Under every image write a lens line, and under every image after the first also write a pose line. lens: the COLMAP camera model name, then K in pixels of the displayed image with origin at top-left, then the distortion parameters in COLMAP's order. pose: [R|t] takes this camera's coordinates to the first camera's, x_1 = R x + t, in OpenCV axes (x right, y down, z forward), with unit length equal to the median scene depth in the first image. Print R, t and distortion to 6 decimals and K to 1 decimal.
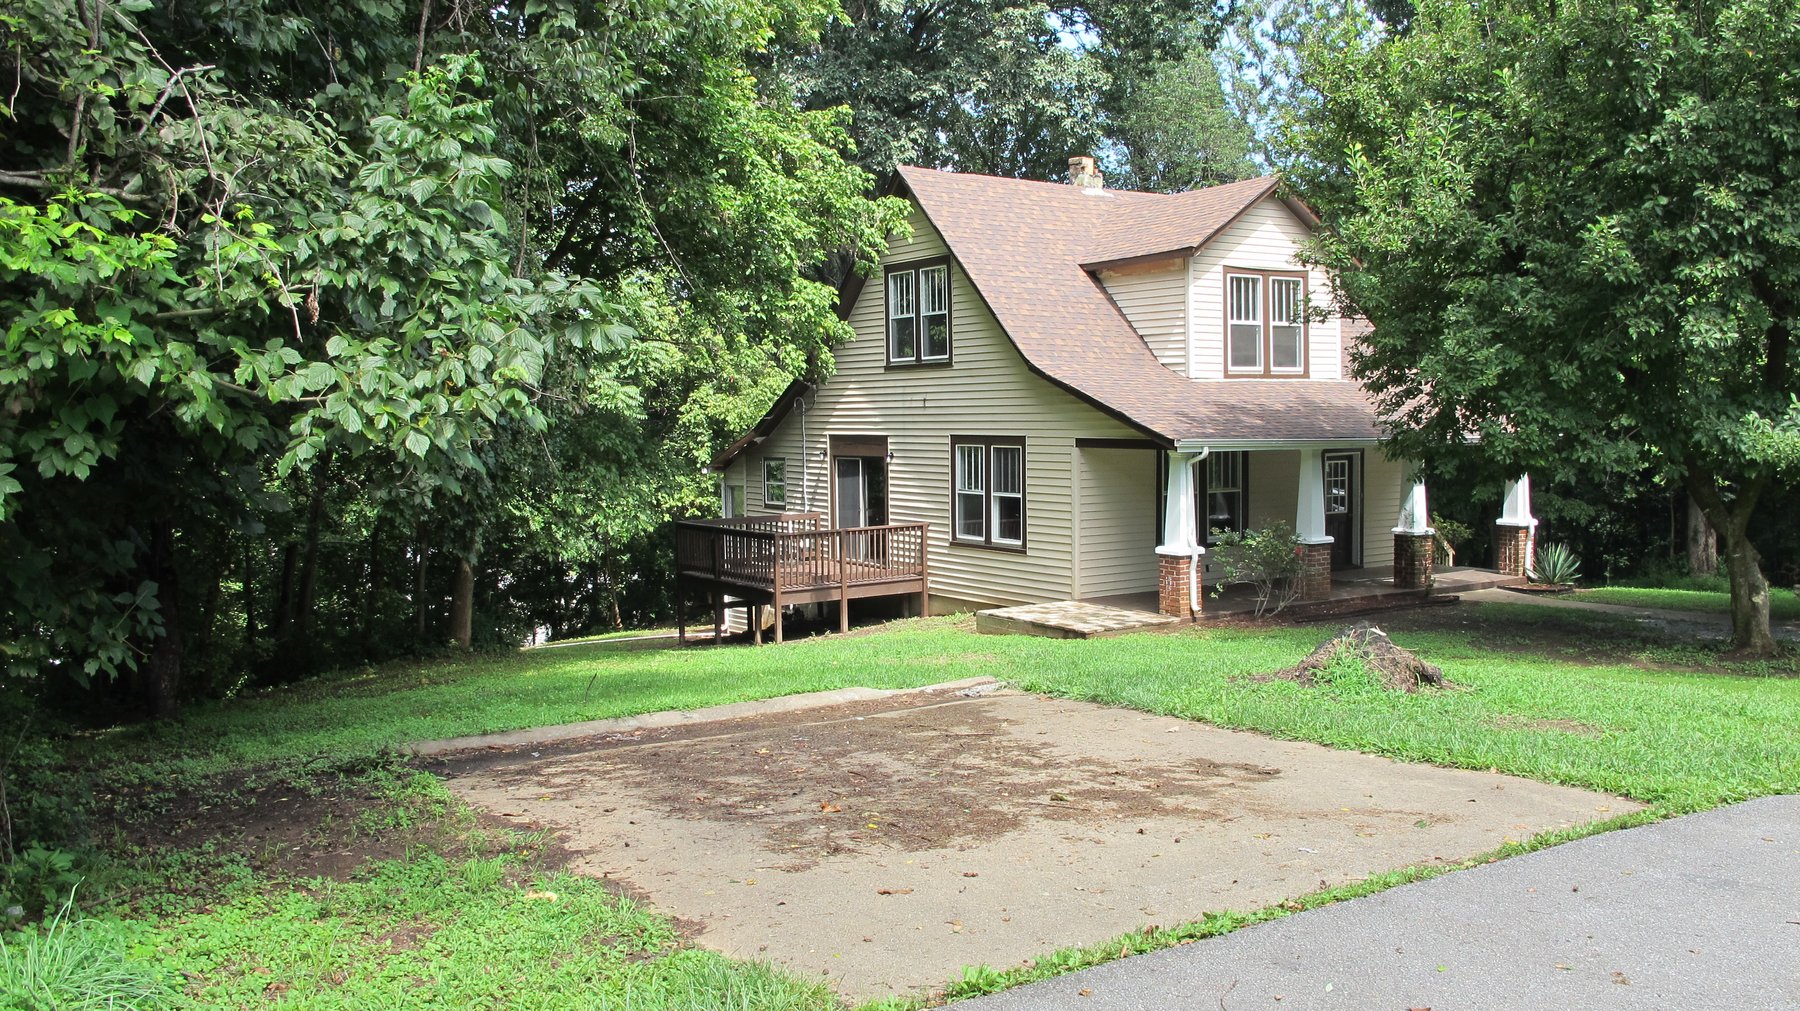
lens RADIAL K [[1509.2, 0, 918.6], [0, 1509.2, 479.7], [0, 0, 1]] dist [-0.151512, 0.121582]
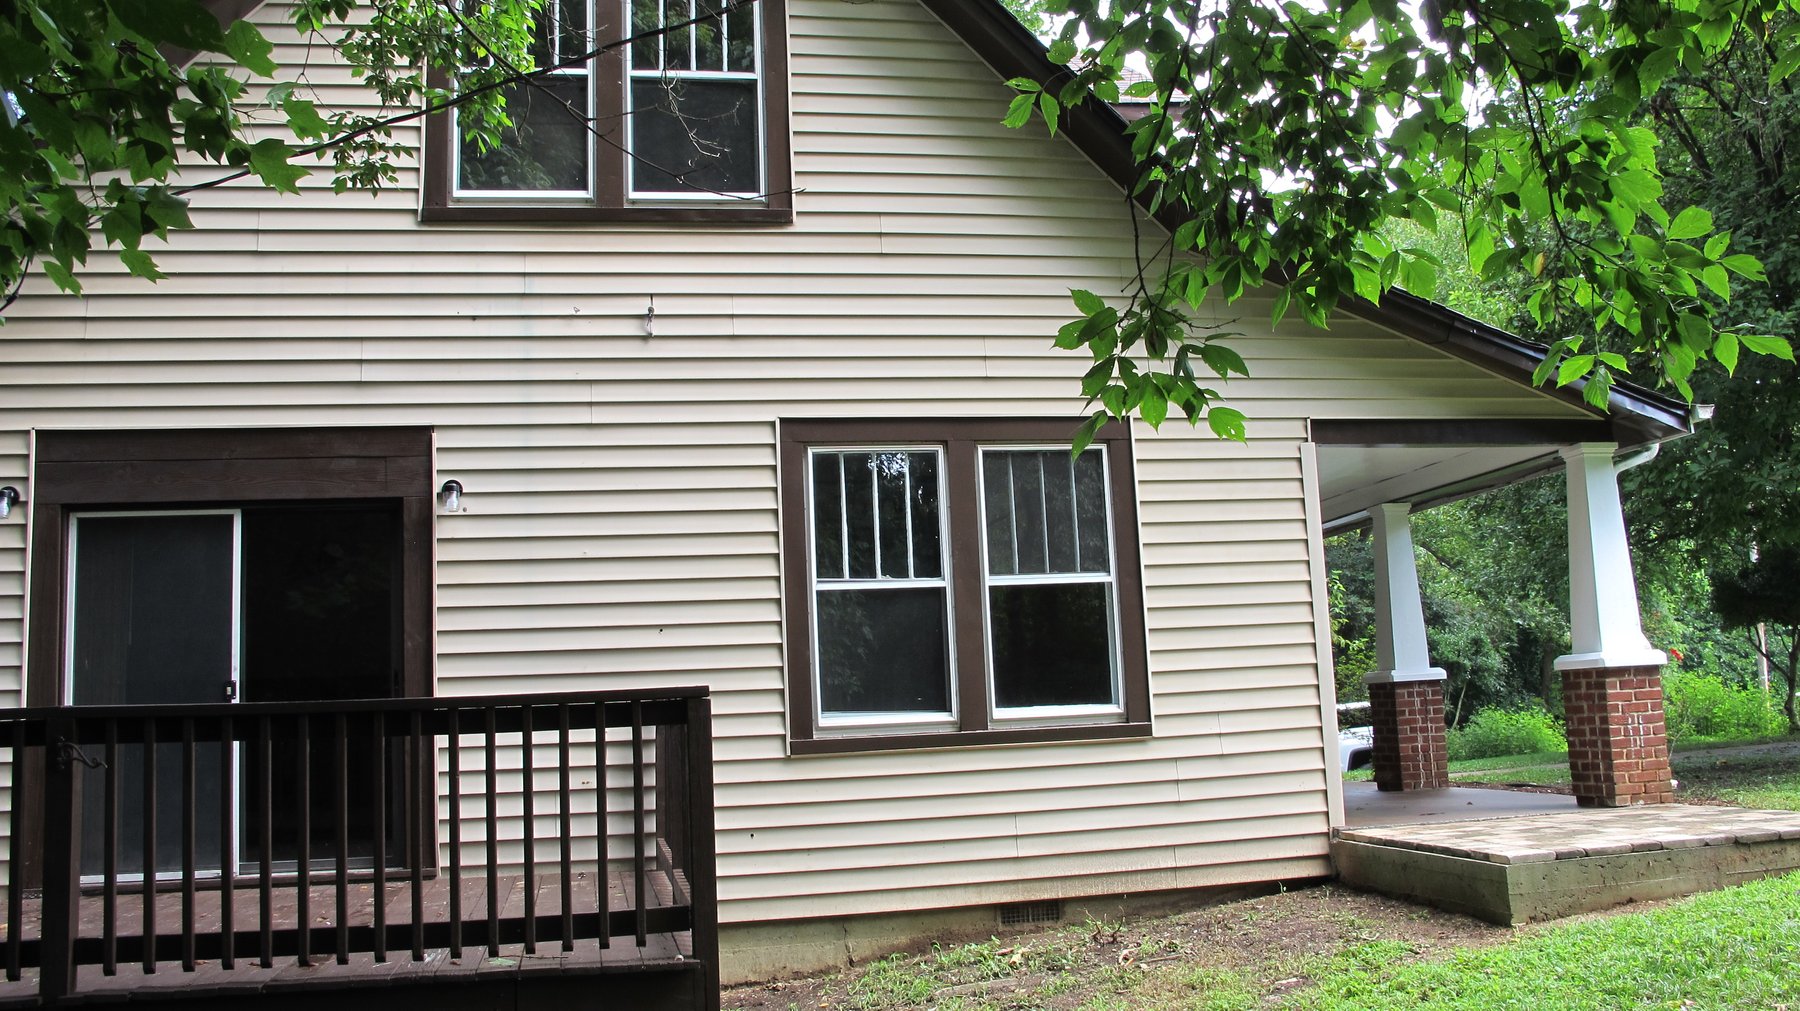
lens RADIAL K [[1509.2, 0, 918.6], [0, 1509.2, 479.7], [0, 0, 1]] dist [-0.151512, 0.121582]
pose [[0.396738, 0.133874, 0.908117, -0.276160], [0.085544, 0.979610, -0.181786, 0.048187], [-0.913937, 0.149805, 0.377196, 0.877133]]
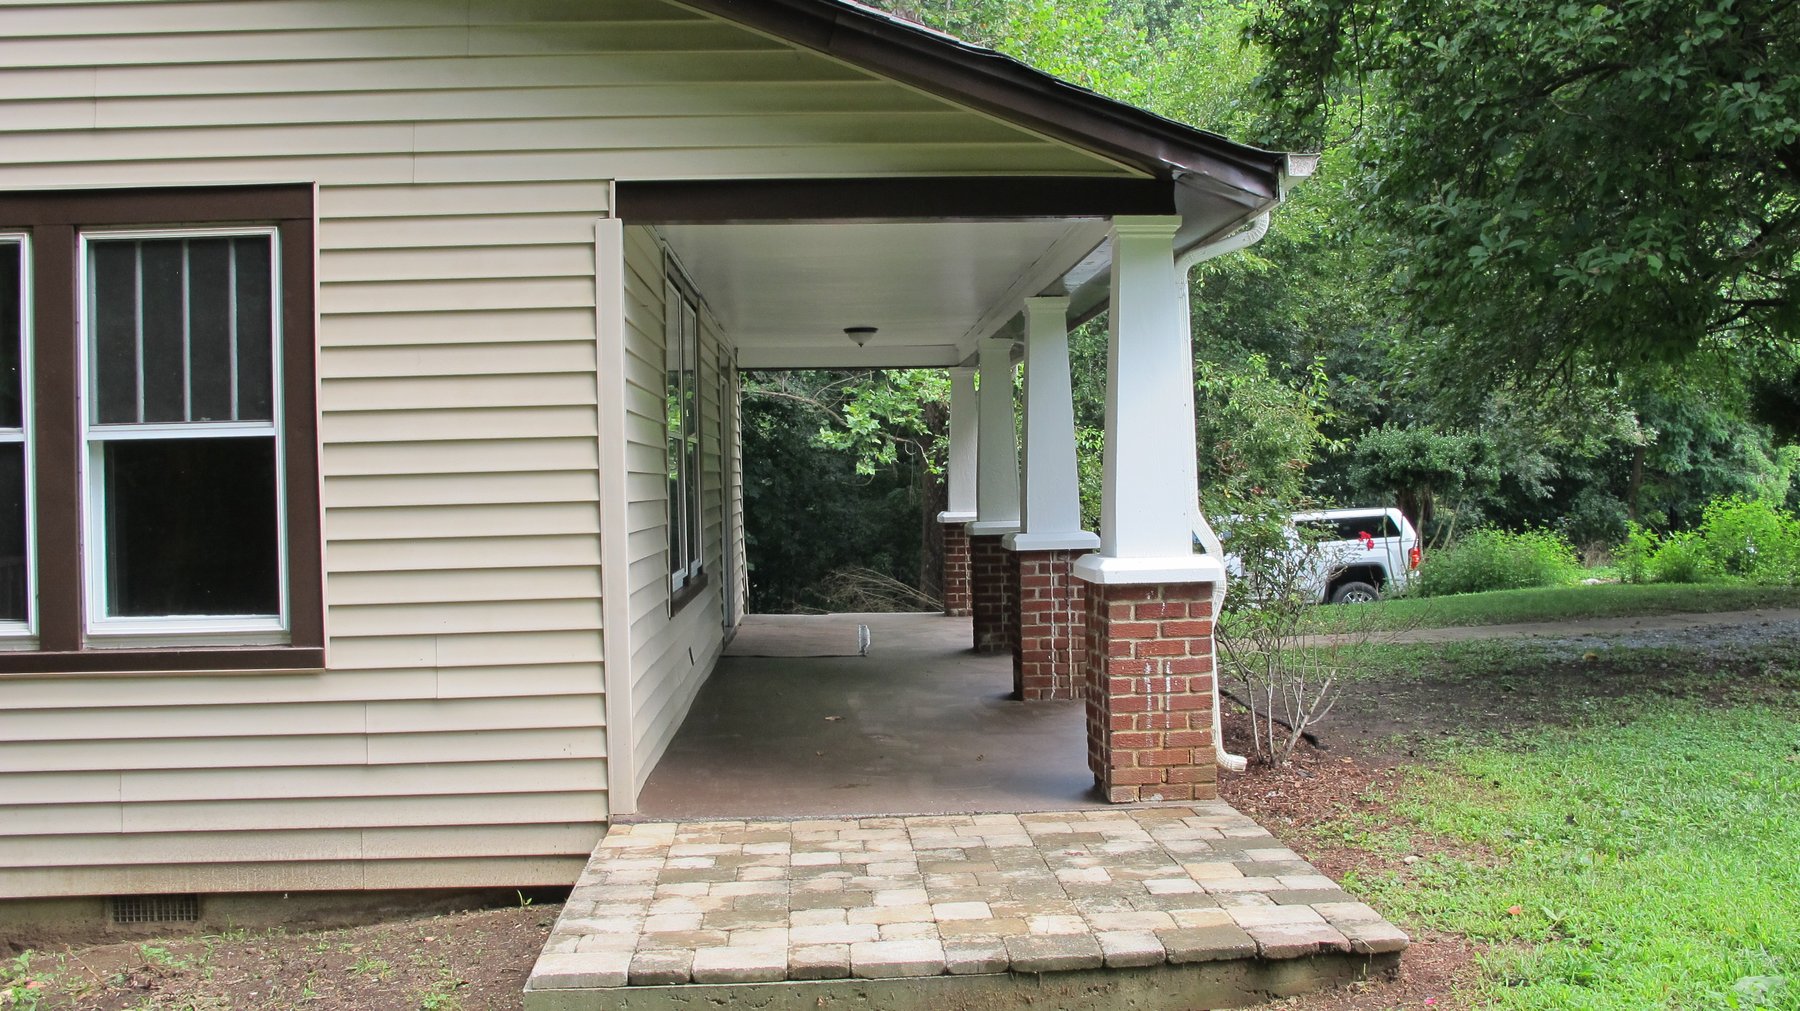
lens RADIAL K [[1509.2, 0, 918.6], [0, 1509.2, 479.7], [0, 0, 1]] dist [-0.151512, 0.121582]
pose [[0.510184, -0.003220, 0.860059, -0.081173], [0.059445, 0.997734, -0.031527, 0.031460], [-0.858008, 0.067211, 0.509219, 0.769188]]
